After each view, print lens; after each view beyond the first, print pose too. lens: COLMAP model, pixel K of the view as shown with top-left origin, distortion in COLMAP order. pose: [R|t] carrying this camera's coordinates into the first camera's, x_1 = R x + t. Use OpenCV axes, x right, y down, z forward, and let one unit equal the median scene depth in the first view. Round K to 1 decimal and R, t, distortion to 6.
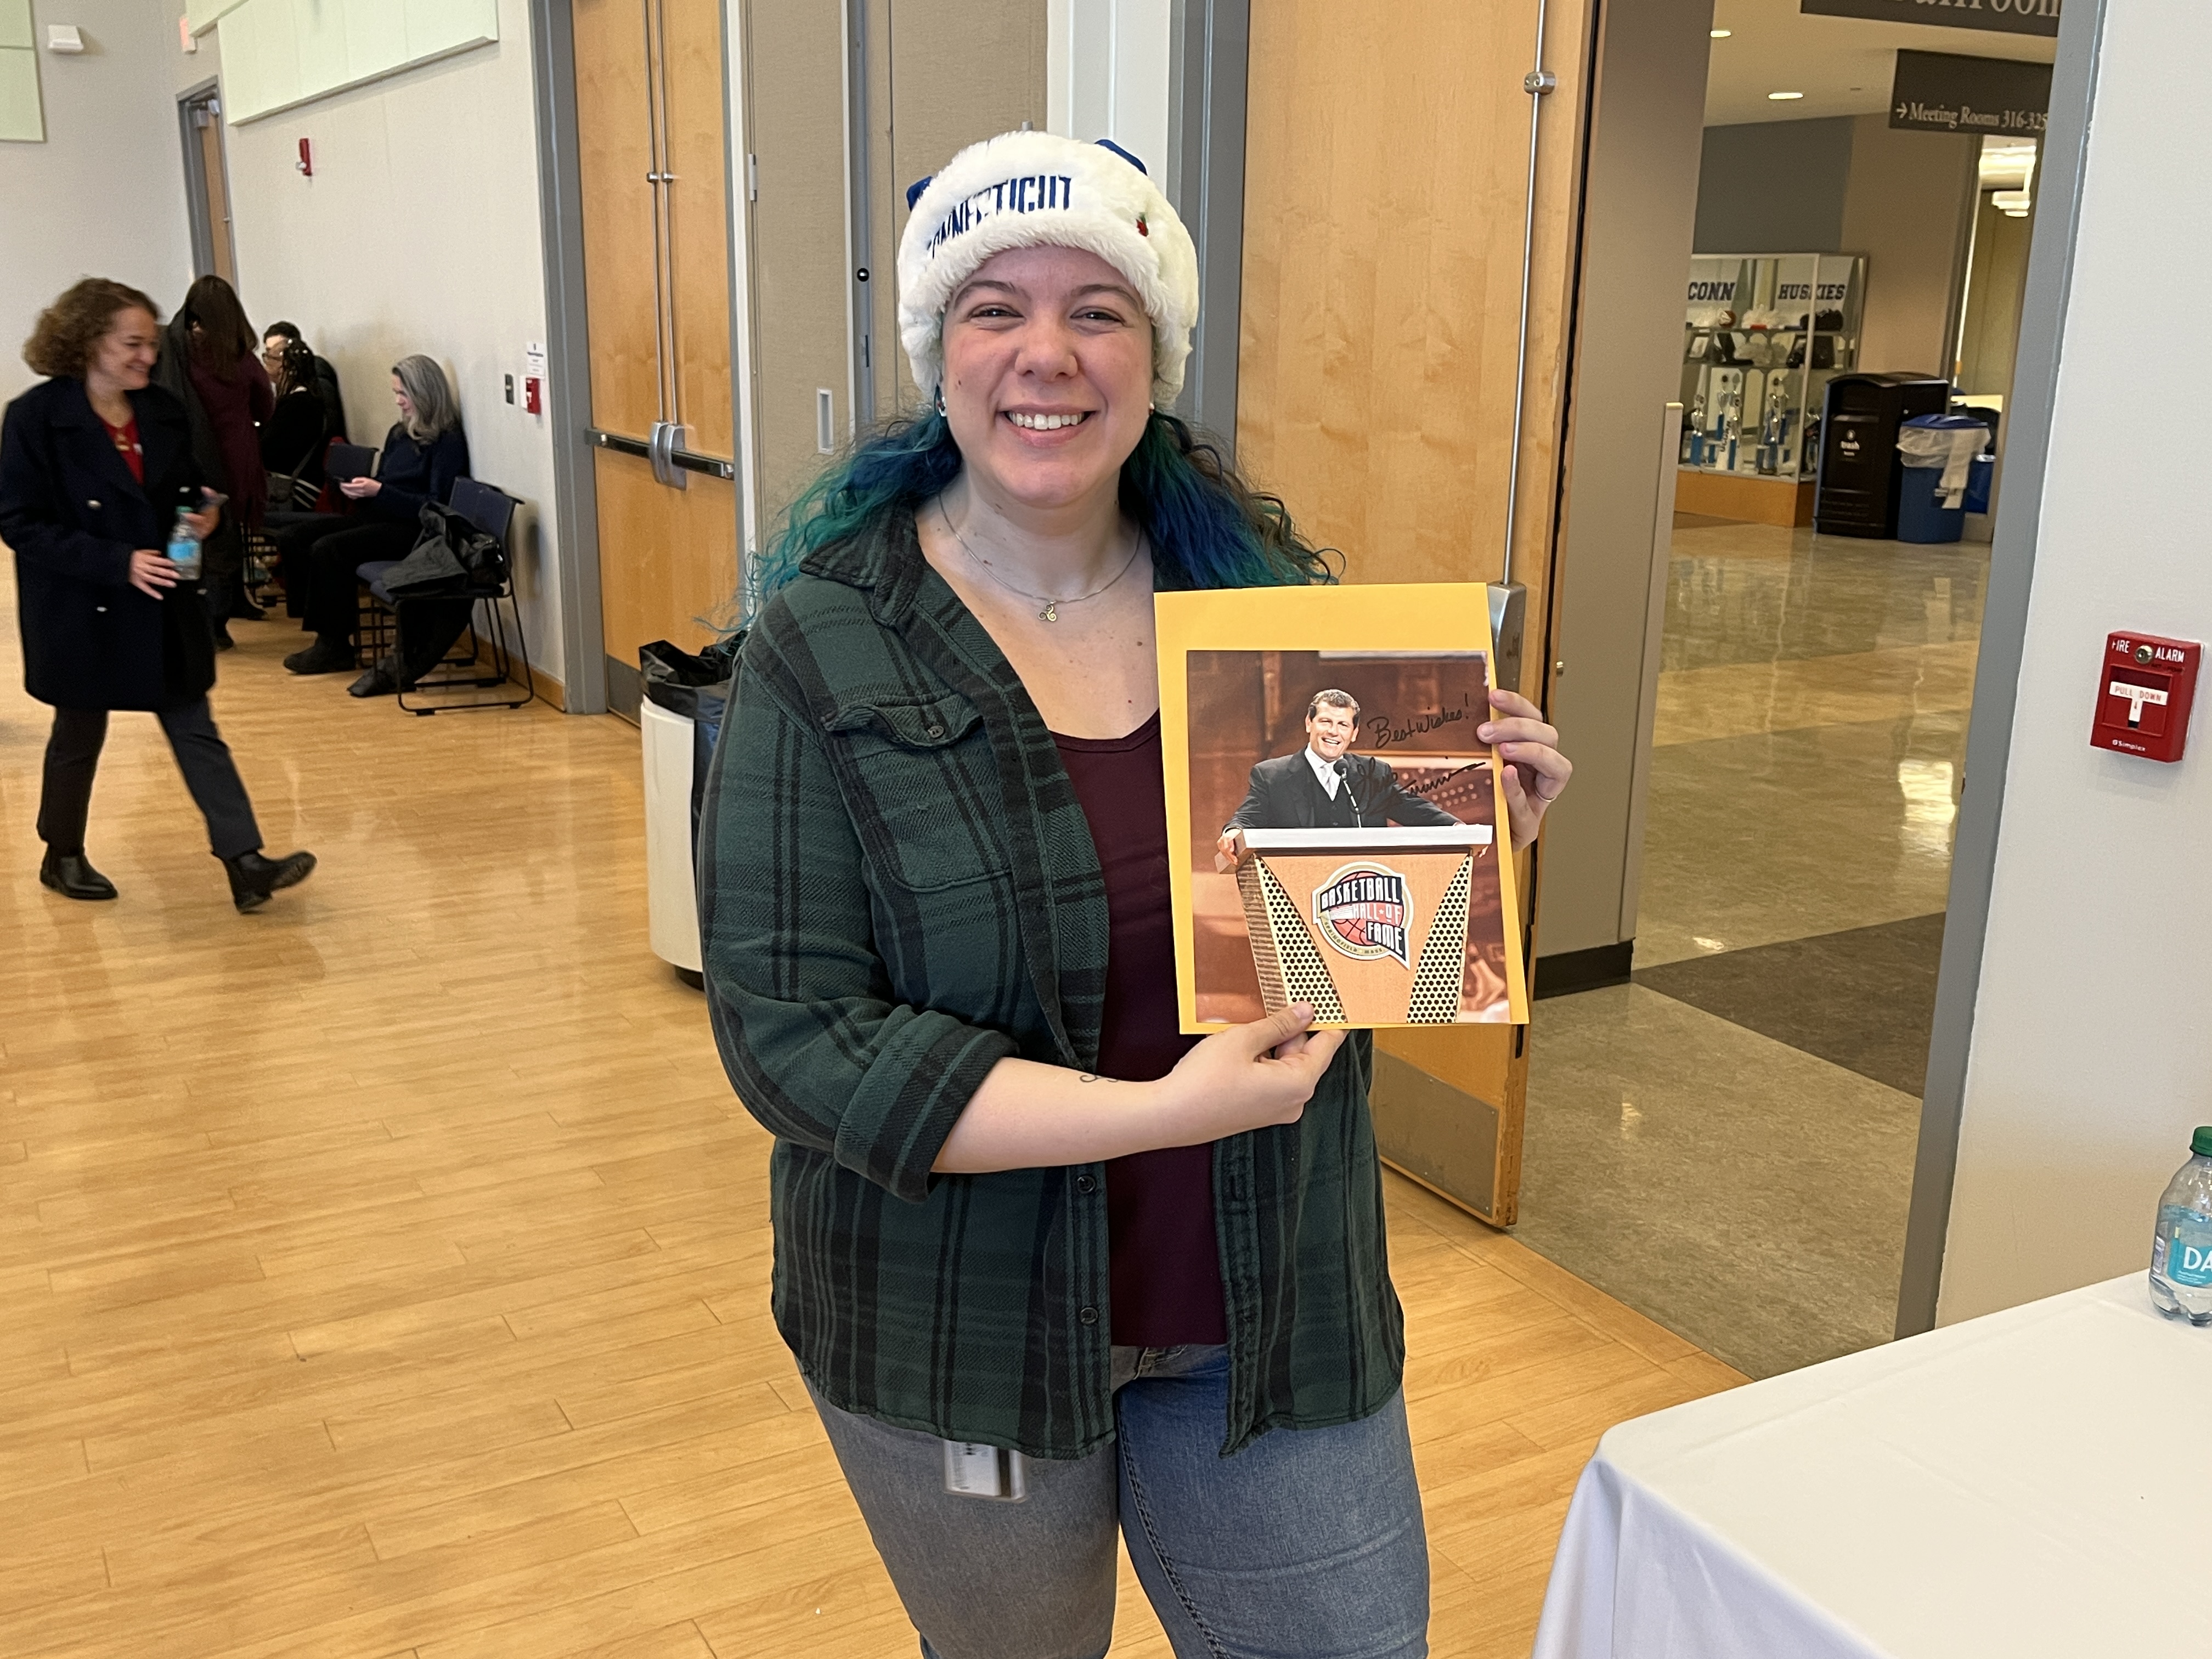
lens RADIAL K [[2084.4, 0, 1086.2], [0, 2084.4, 818.8], [0, 0, 1]] dist [0.028702, 0.000000]
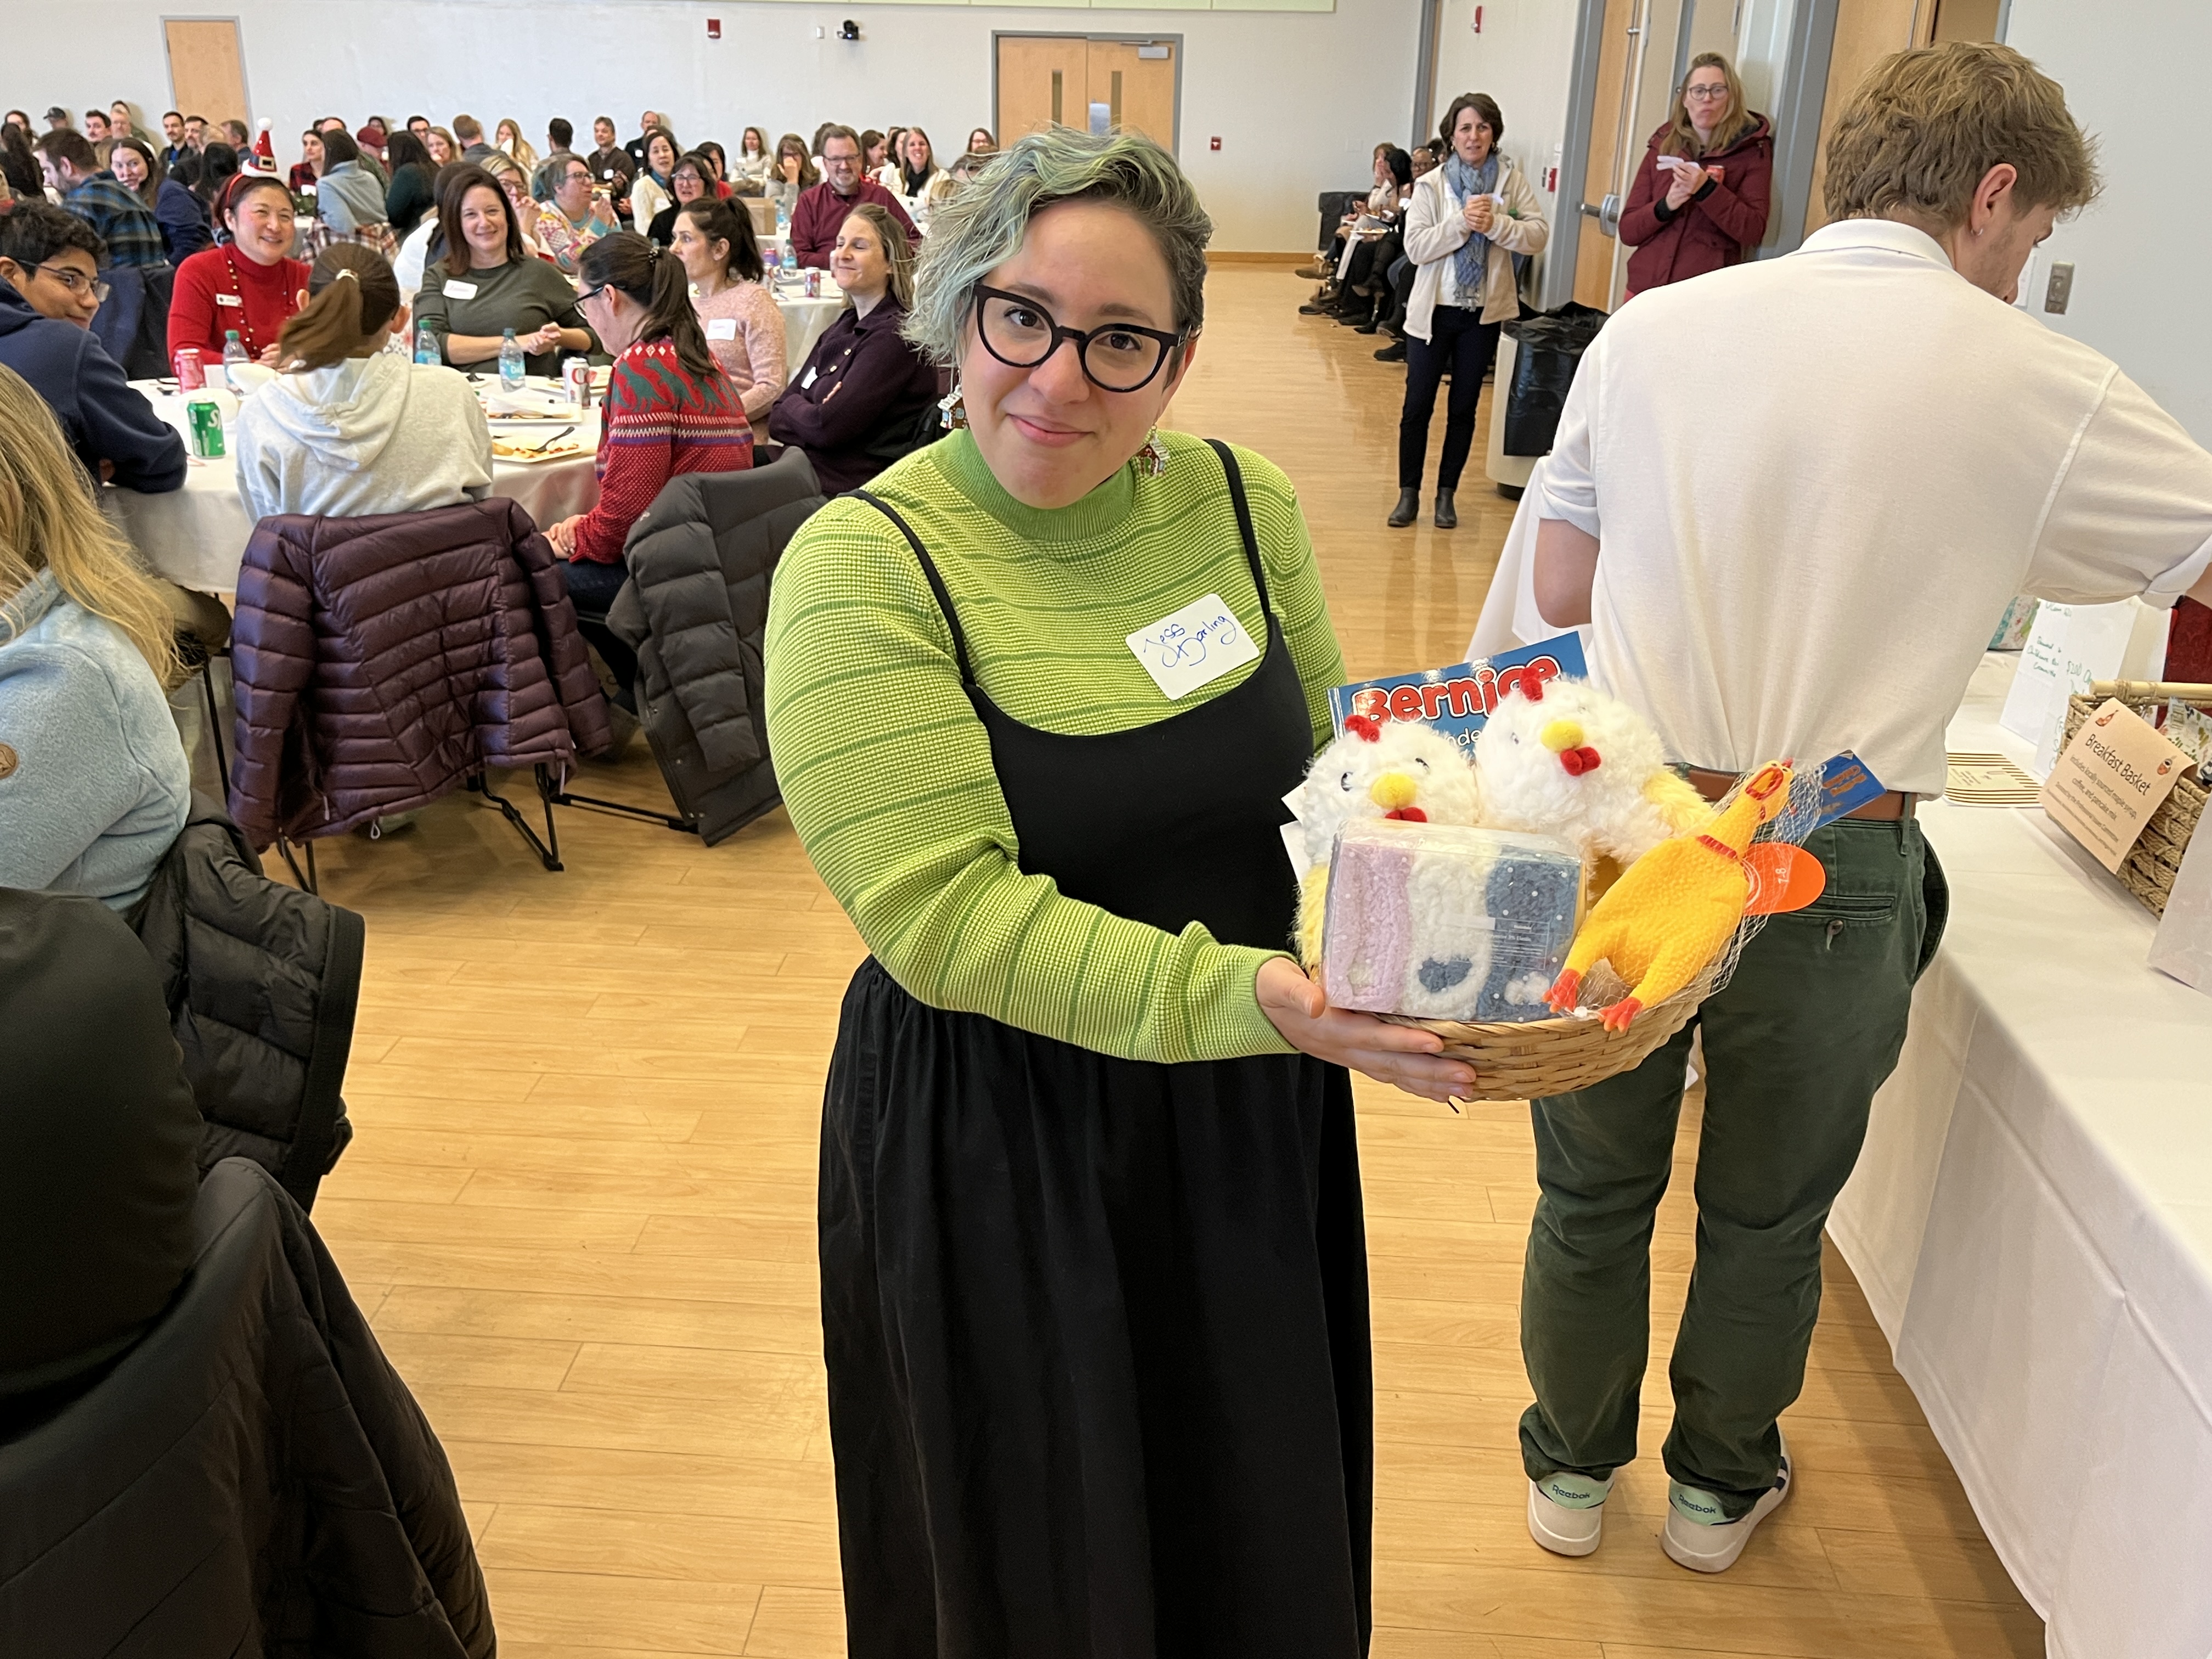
lens RADIAL K [[1845.2, 0, 1097.6], [0, 1845.2, 839.8], [0, 0, 1]] dist [0.040894, -0.041470]
pose [[0.836731, 0.209436, -0.505982, 0.250750], [-0.150350, 0.976329, 0.155491, 0.110787], [0.526570, -0.054030, 0.848413, -0.368492]]
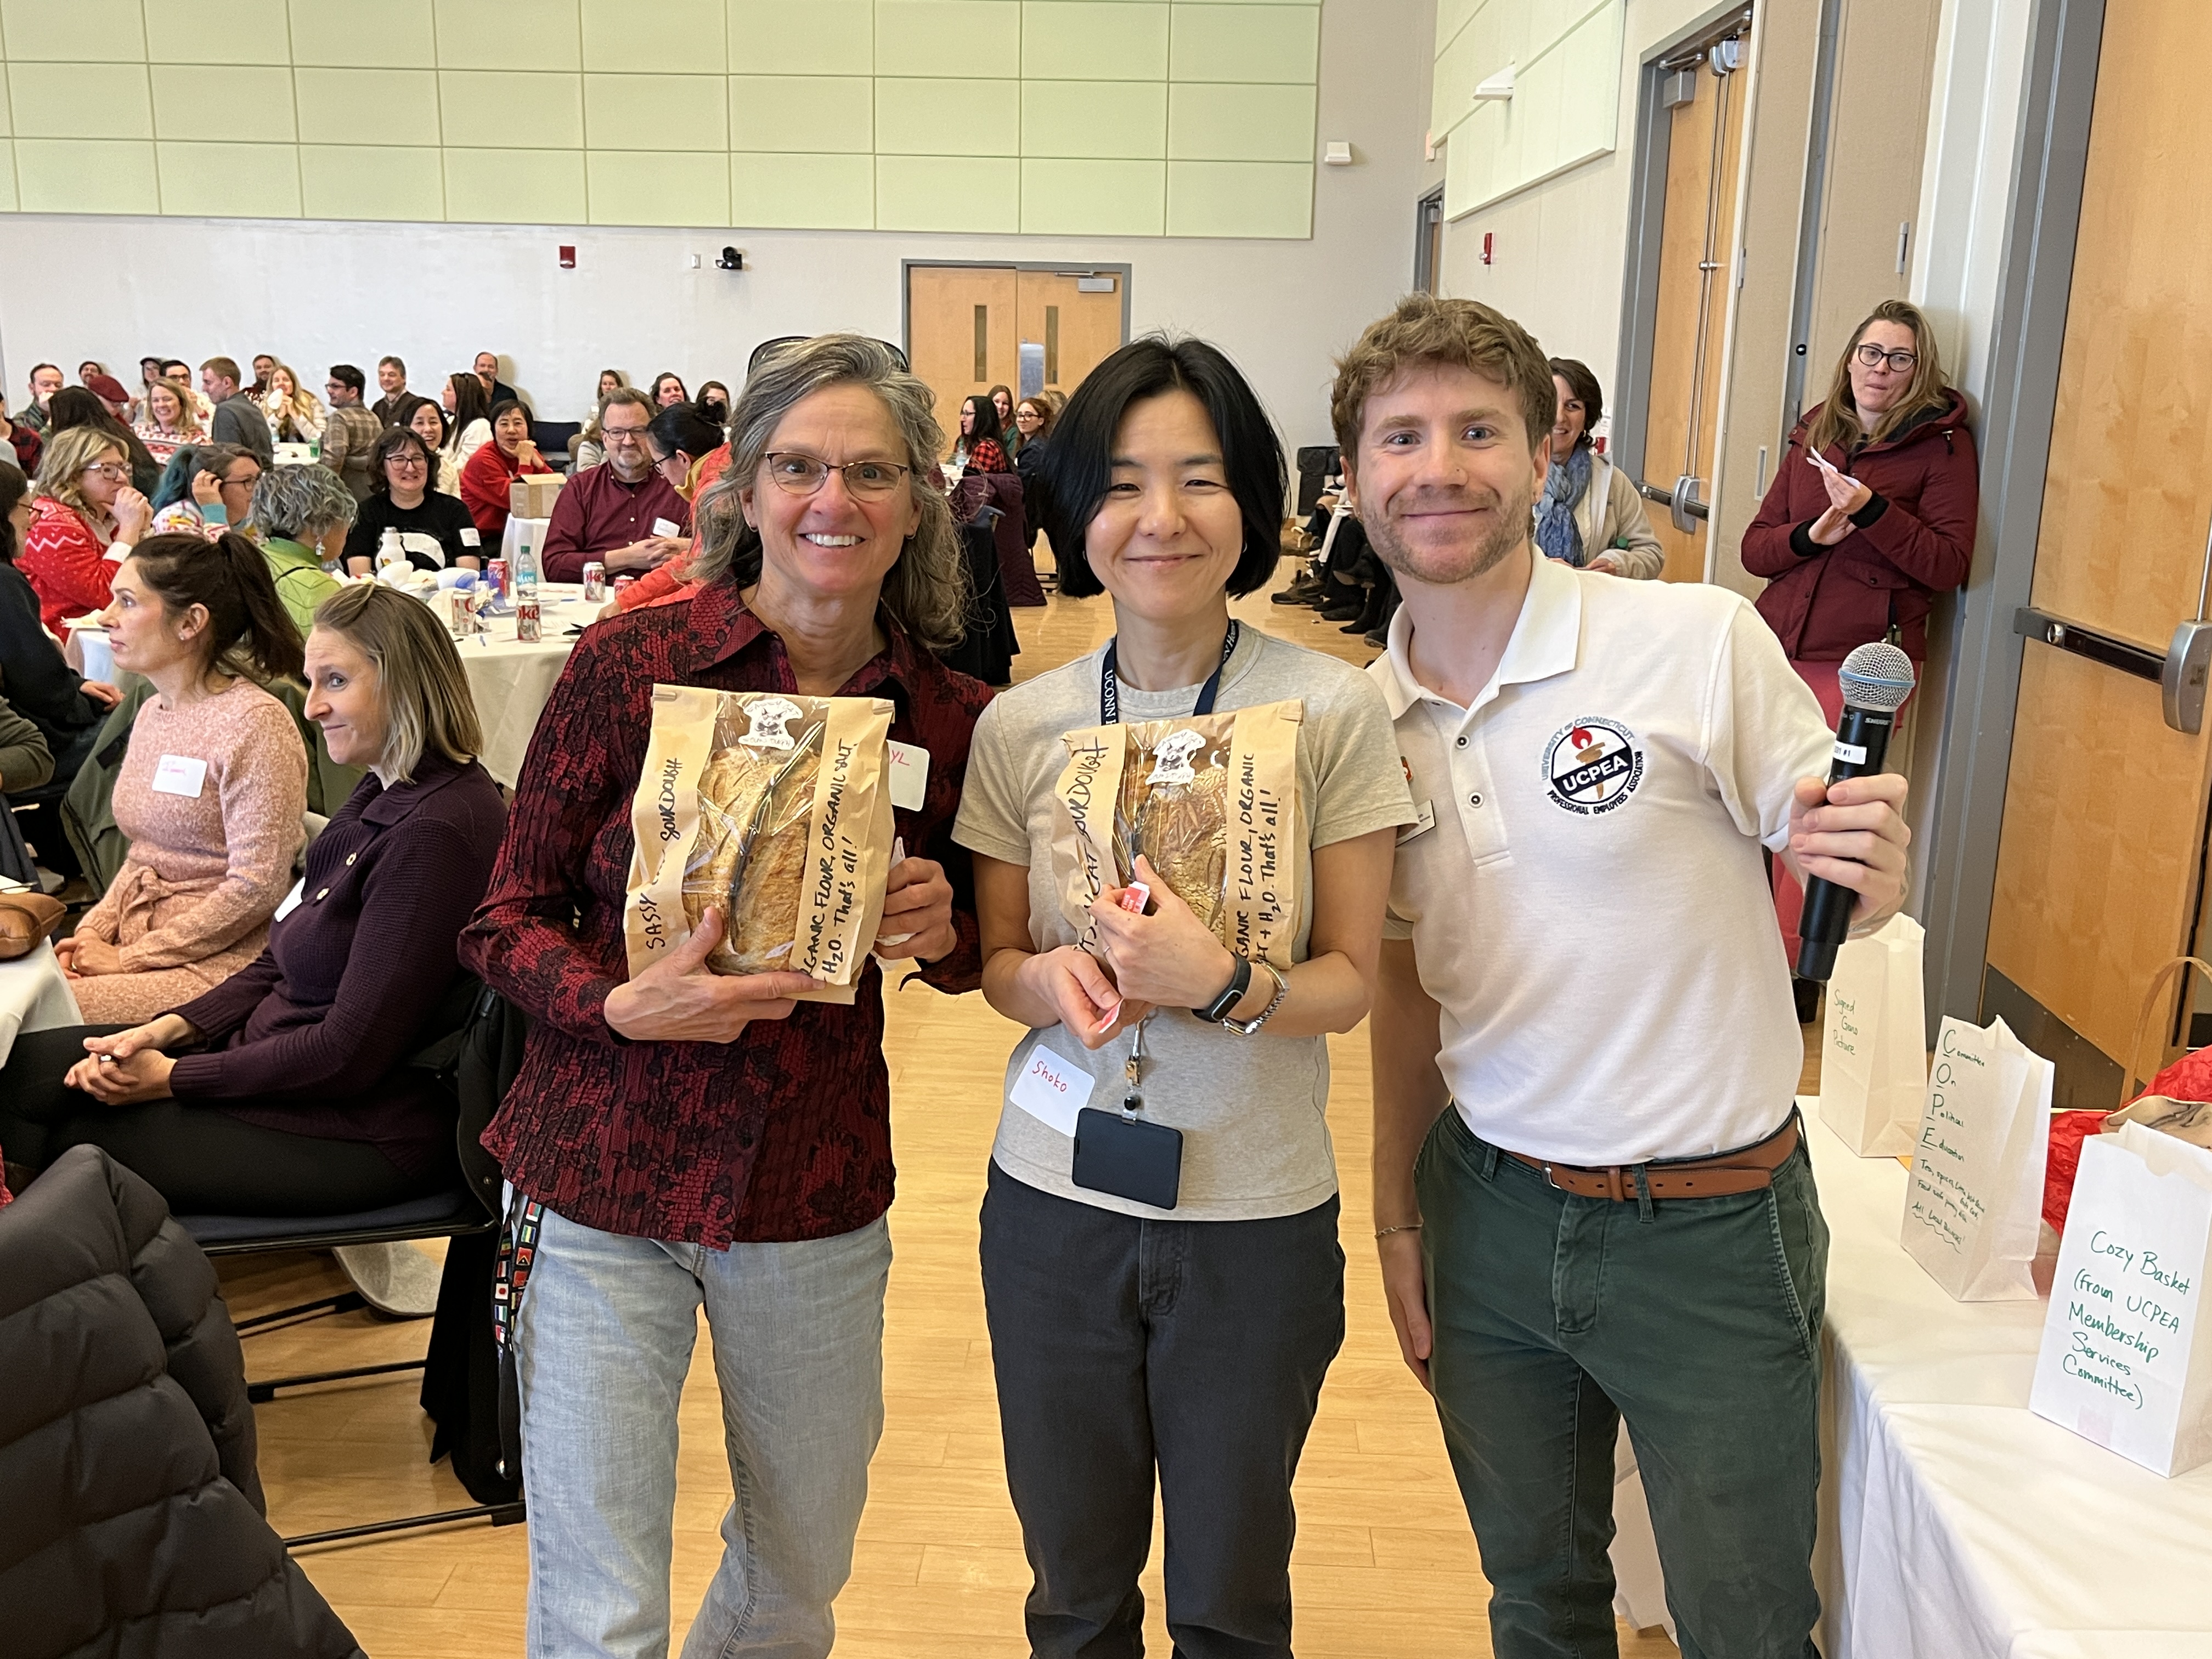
lens RADIAL K [[2084.4, 0, 1088.5], [0, 2084.4, 831.7], [0, 0, 1]] dist [0.028702, 0.000000]
pose [[0.842228, 0.134164, -0.522162, 0.130495], [-0.149247, 0.988710, 0.013308, 0.032908], [0.518052, 0.066723, 0.852743, -0.122847]]
